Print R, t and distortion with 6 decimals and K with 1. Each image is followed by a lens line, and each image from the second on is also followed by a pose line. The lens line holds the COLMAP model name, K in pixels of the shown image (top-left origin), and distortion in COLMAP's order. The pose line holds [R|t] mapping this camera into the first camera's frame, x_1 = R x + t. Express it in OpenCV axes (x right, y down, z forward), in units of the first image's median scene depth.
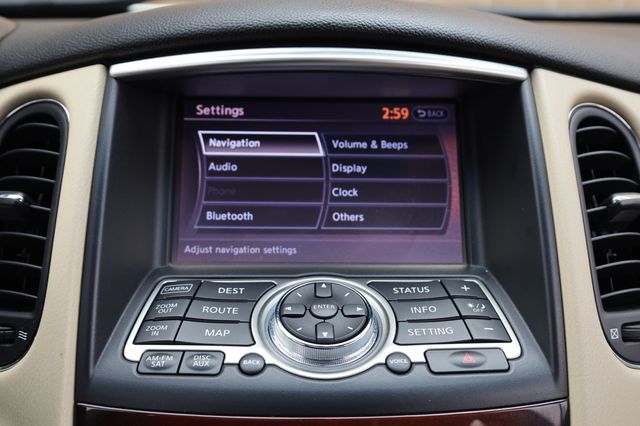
lens RADIAL K [[746.6, 0, 320.0], [0, 746.6, 213.0], [0, 0, 1]] dist [-0.003338, 0.003954]
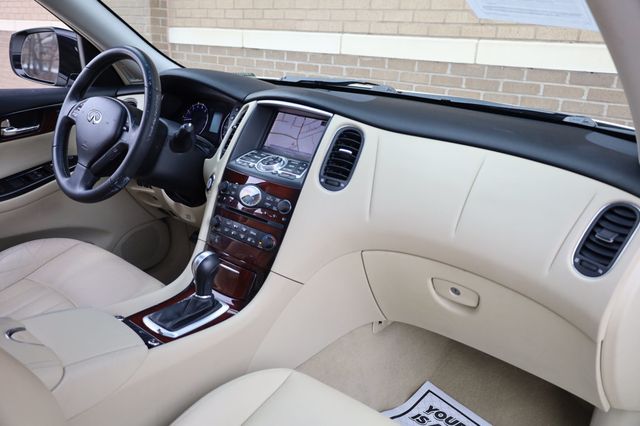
lens RADIAL K [[516.3, 0, 320.0], [0, 516.3, 213.0], [0, 0, 1]] dist [0.002436, 0.004304]
pose [[0.762017, 0.242058, -0.600615, 2.093822], [-0.251592, 0.965311, 0.069835, 0.141509], [0.596684, 0.097895, 0.796483, -1.204601]]
